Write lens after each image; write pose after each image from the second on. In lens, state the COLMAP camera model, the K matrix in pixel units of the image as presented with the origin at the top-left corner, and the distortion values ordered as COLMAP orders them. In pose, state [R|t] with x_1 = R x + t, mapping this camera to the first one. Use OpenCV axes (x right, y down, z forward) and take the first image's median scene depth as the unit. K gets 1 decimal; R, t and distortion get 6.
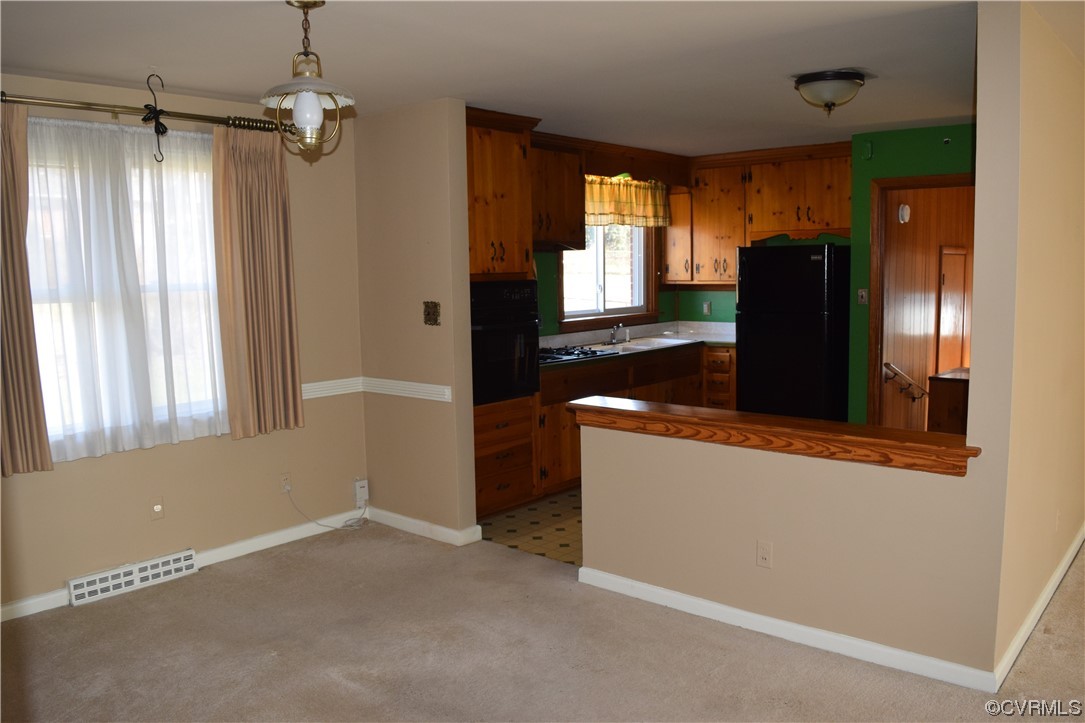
lens RADIAL K [[851.1, 0, 542.6], [0, 851.1, 363.6], [0, 0, 1]] dist [-0.084876, -0.005258]
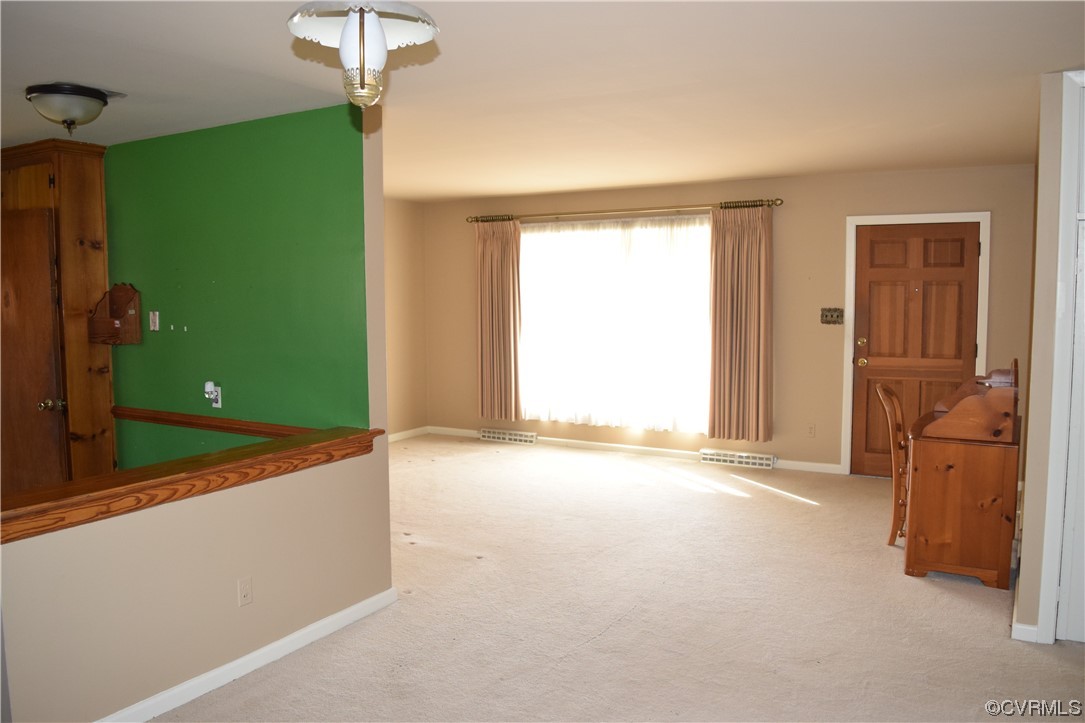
lens RADIAL K [[851.1, 0, 543.0], [0, 851.1, 364.0], [0, 0, 1]] dist [-0.084876, -0.005258]
pose [[-0.190111, -0.067962, 0.979408, -0.711391], [0.121760, 0.988267, 0.092212, -0.079329], [-0.974183, 0.136783, -0.179605, 0.776520]]
